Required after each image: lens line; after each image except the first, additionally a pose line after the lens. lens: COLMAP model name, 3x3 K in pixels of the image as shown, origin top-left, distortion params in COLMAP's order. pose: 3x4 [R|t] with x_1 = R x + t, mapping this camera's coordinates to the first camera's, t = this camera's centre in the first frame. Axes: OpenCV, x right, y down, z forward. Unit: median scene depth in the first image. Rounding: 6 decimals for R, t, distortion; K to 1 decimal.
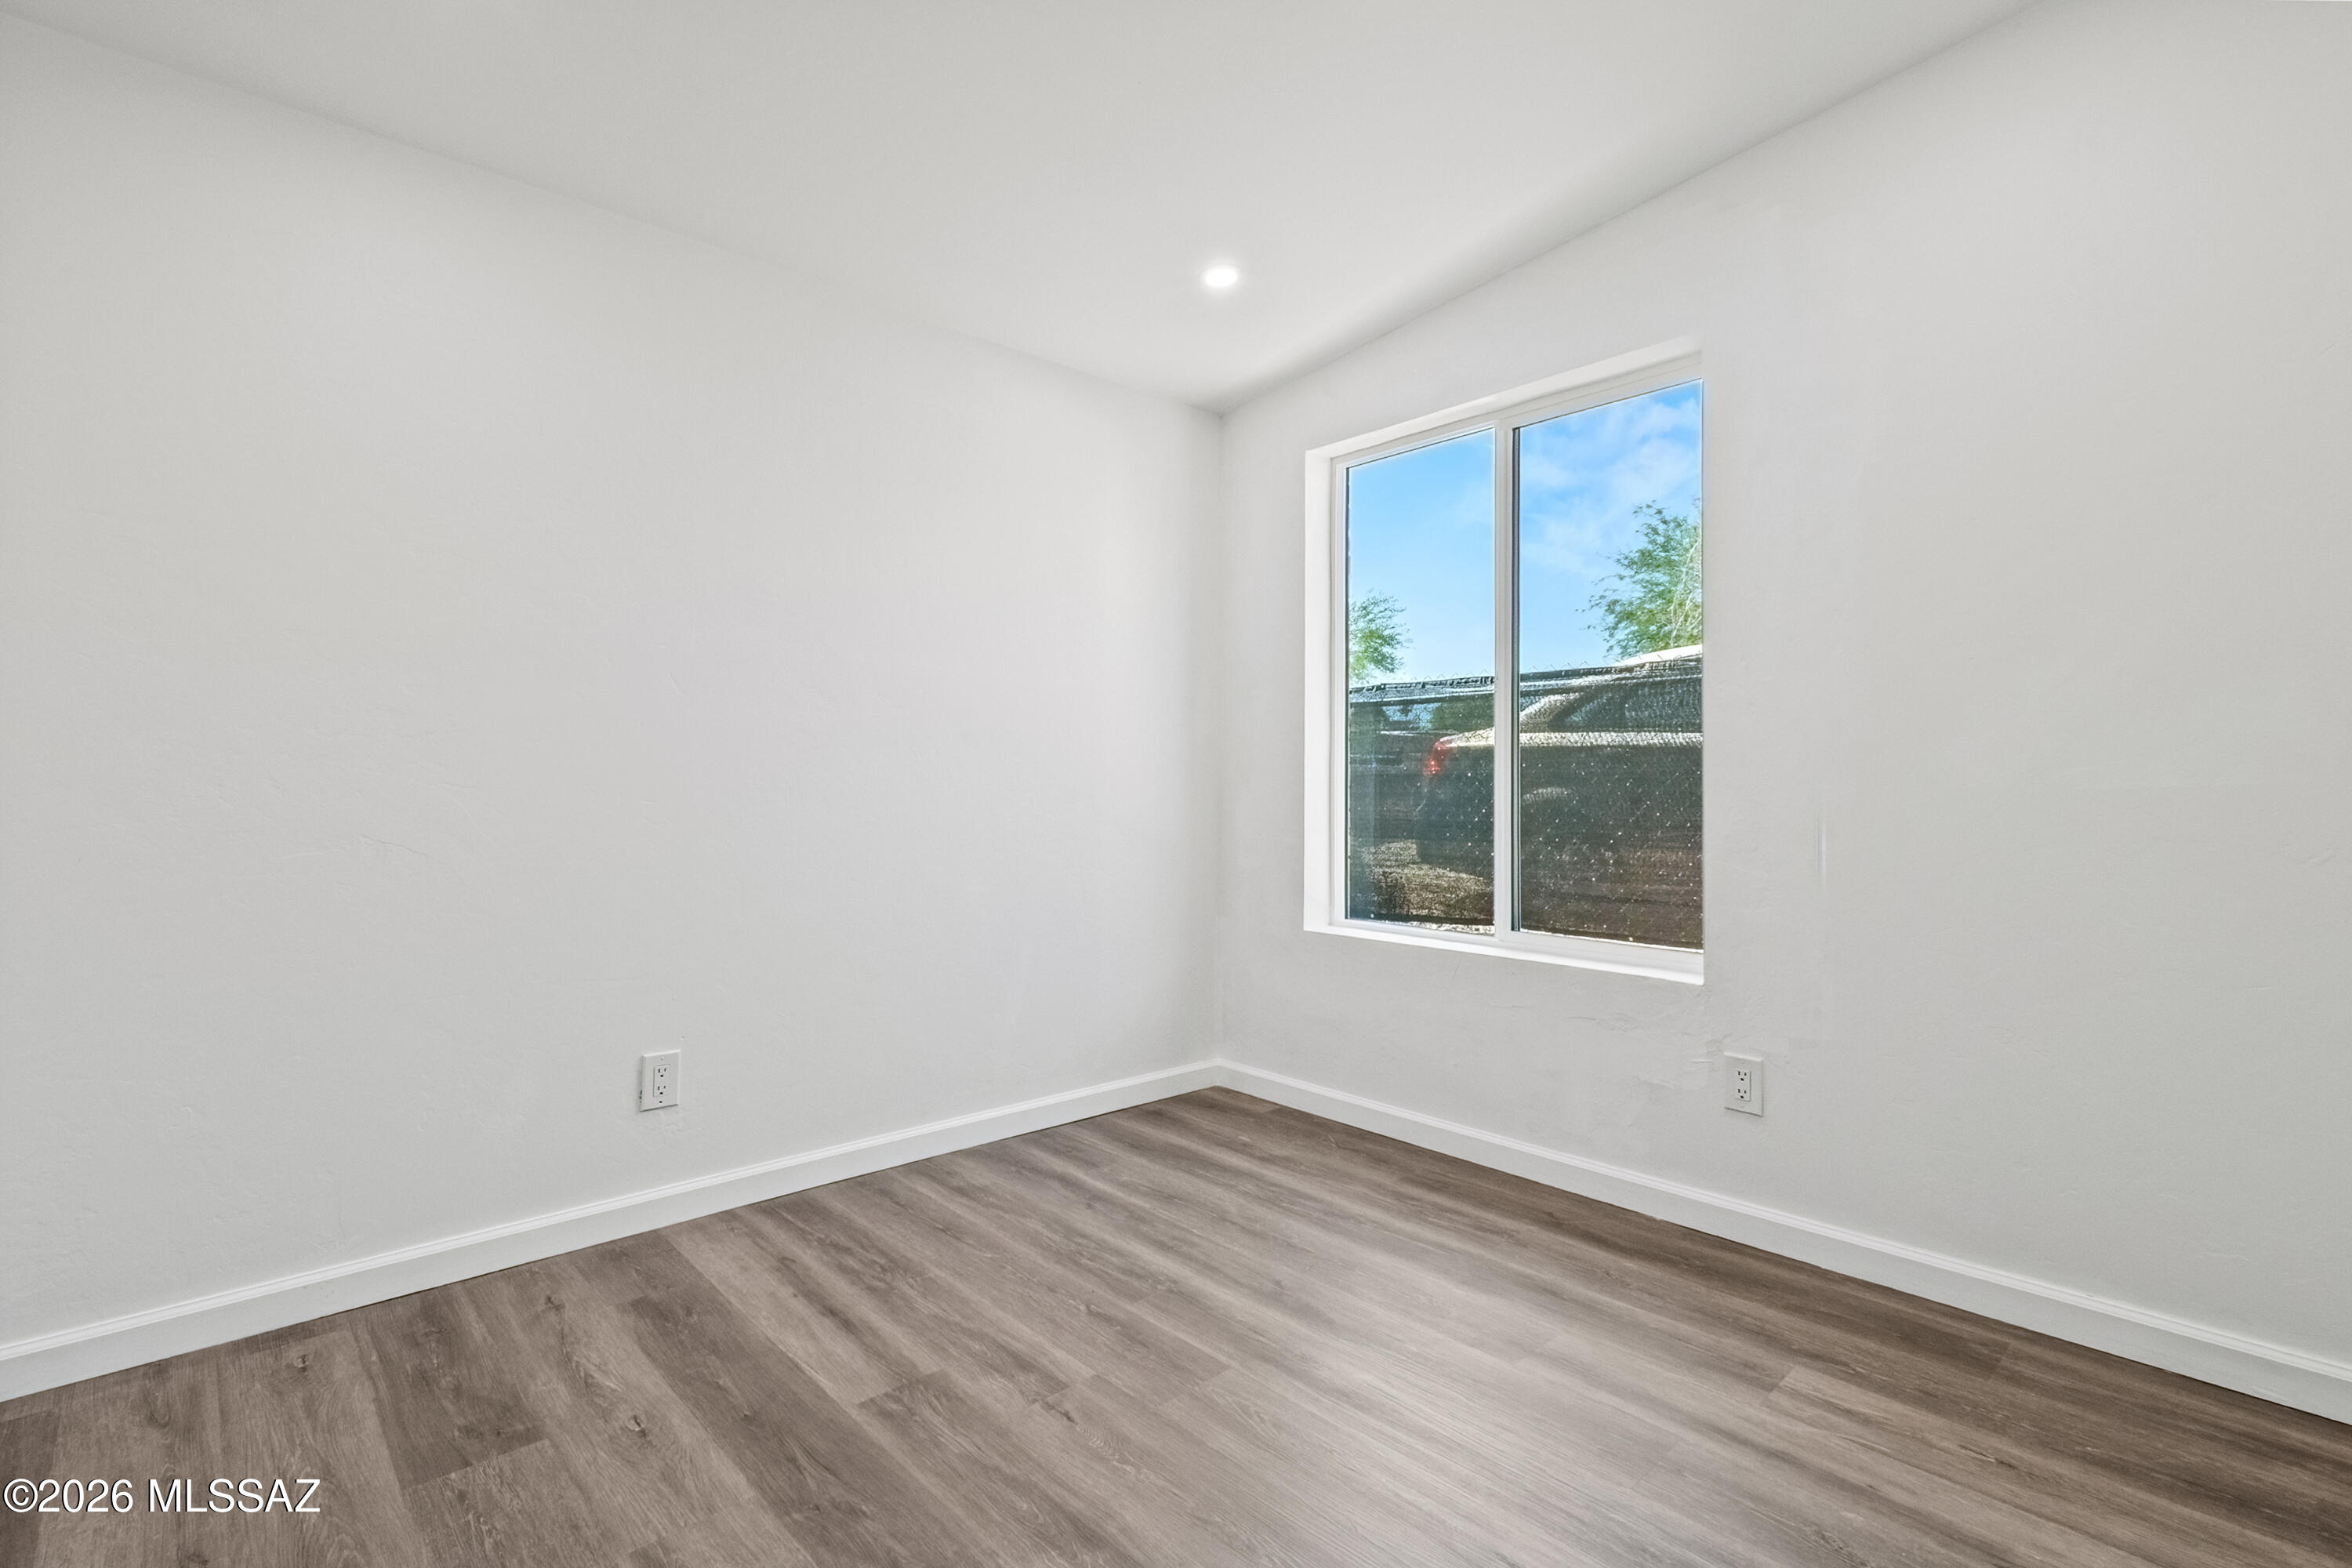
lens RADIAL K [[1054.5, 0, 1169.2], [0, 1054.5, 782.5], [0, 0, 1]] dist [0.003447, -0.002749]
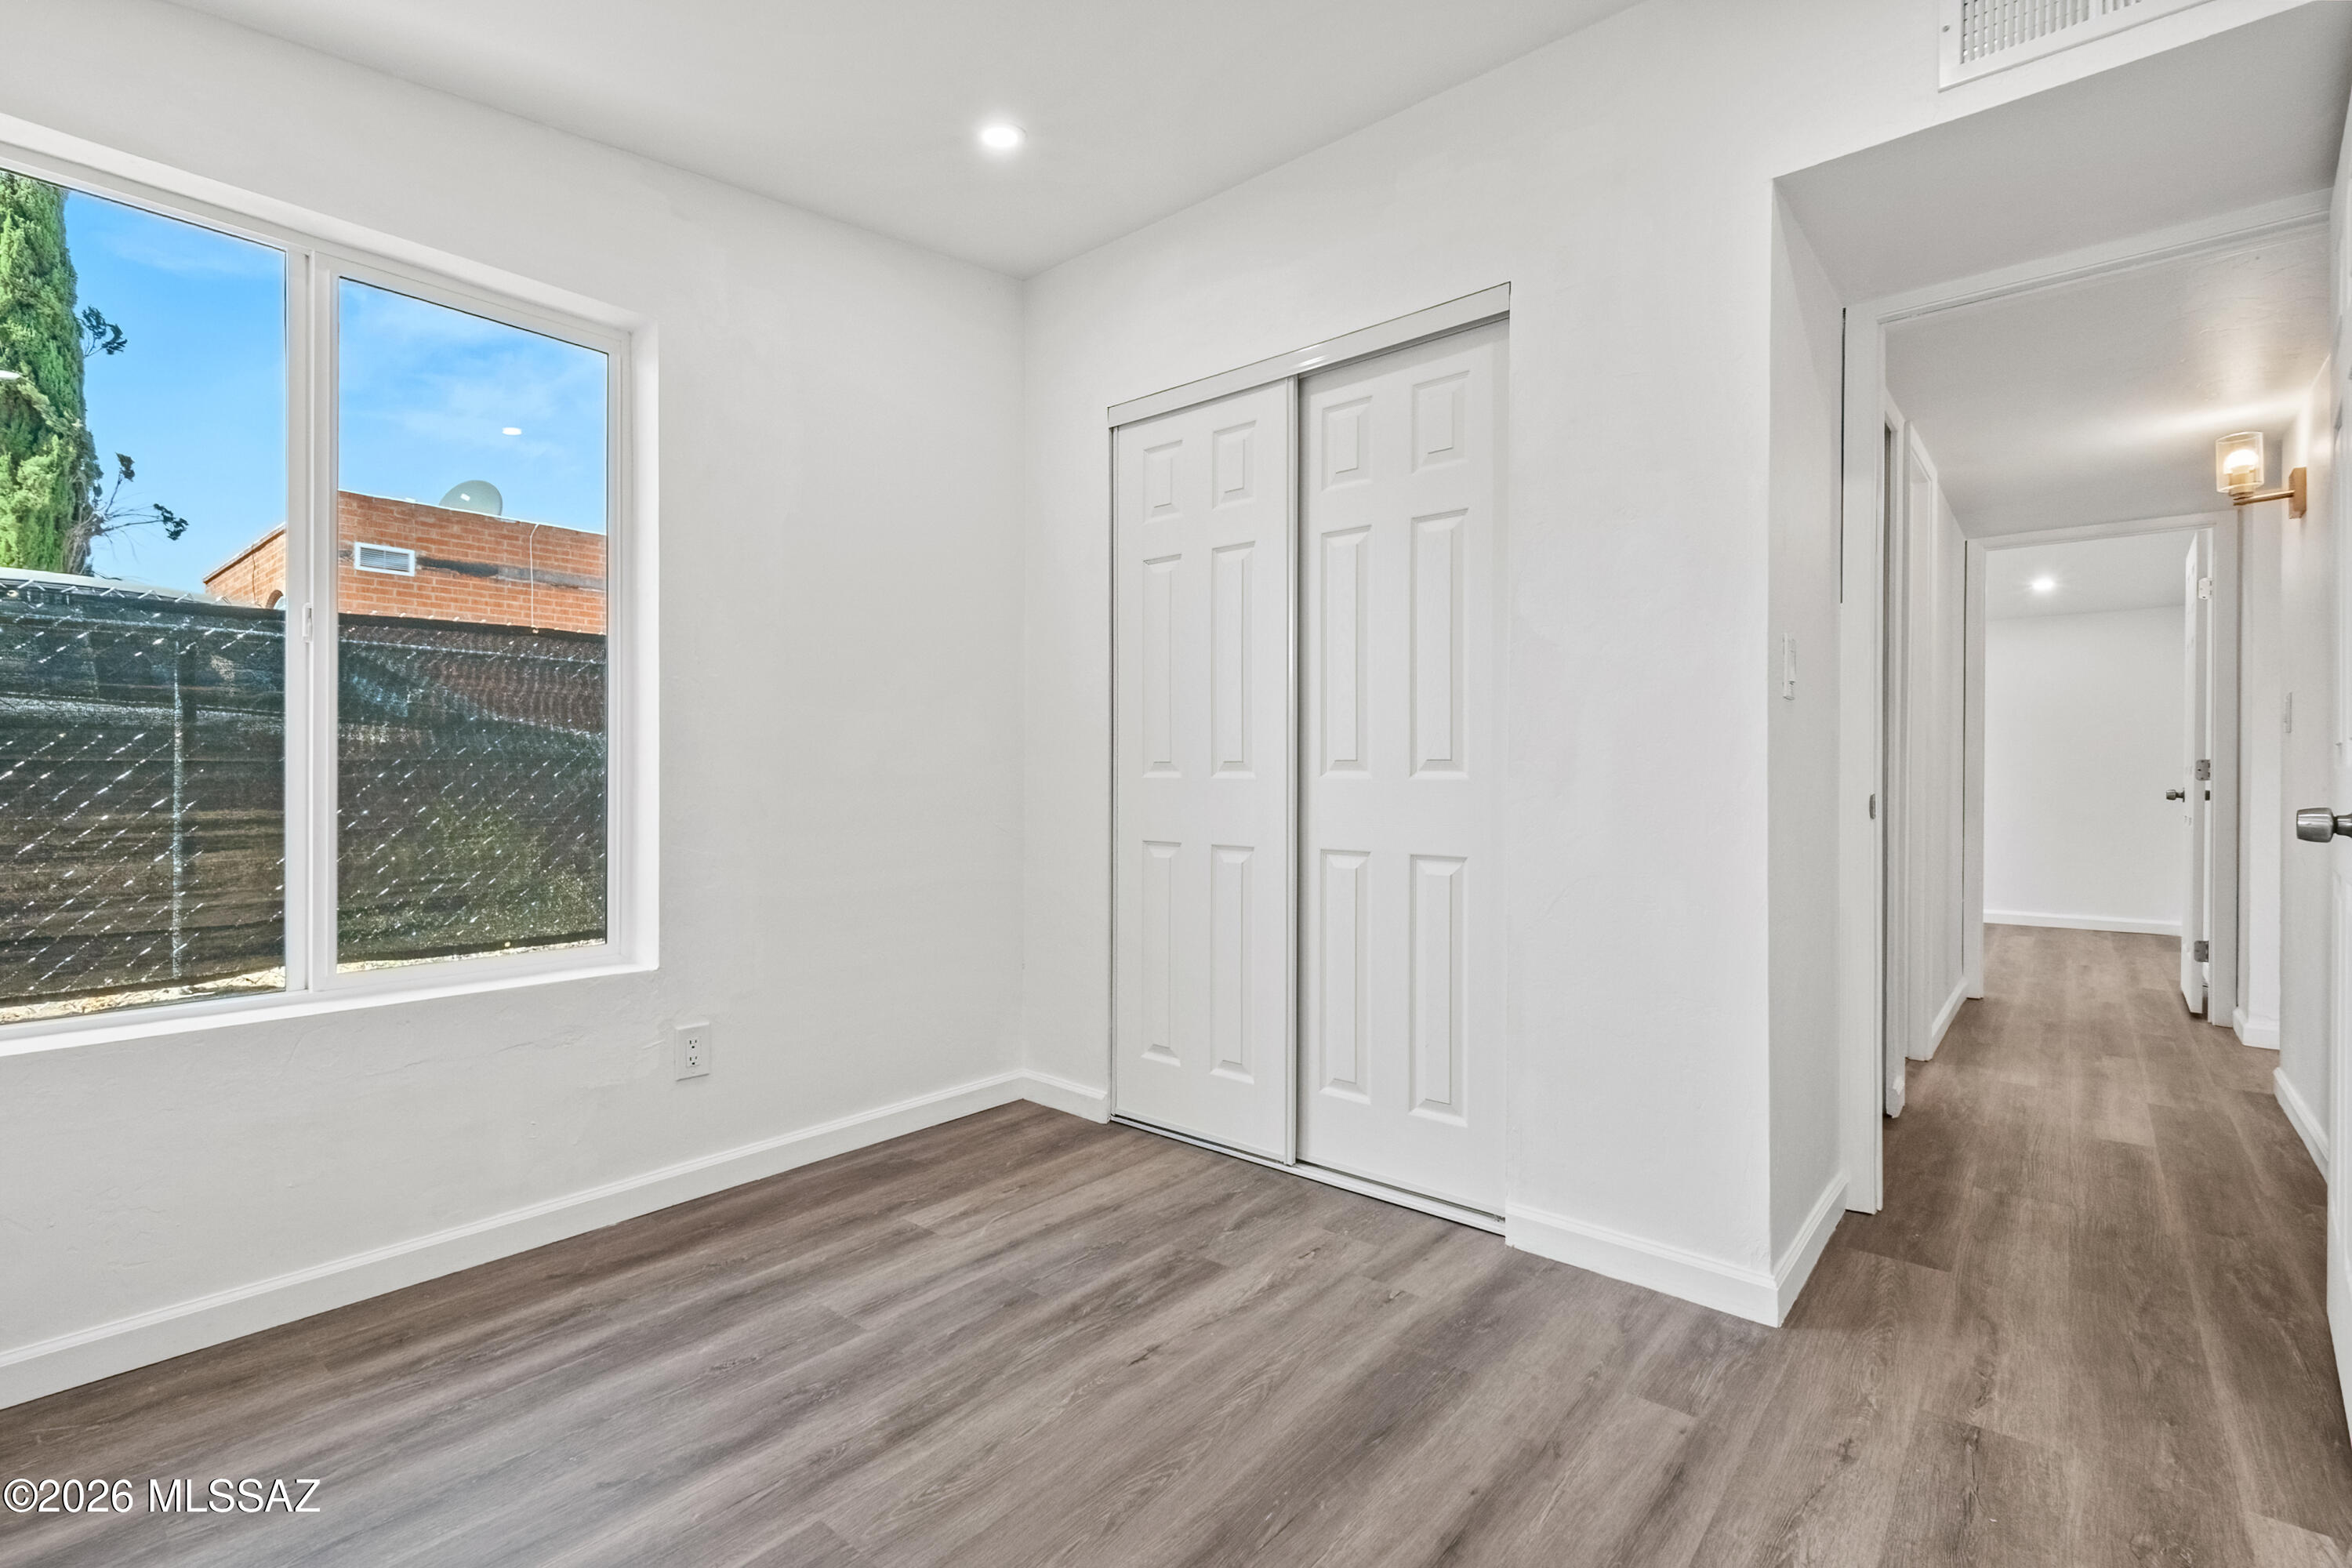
lens RADIAL K [[1054.5, 0, 1169.1], [0, 1054.5, 779.2], [0, 0, 1]] dist [0.003447, -0.002749]
pose [[-0.117200, -0.009393, 0.993064, -0.589860], [-0.005022, 0.999948, 0.008866, -0.002647], [-0.993096, -0.003948, -0.117241, 0.663875]]
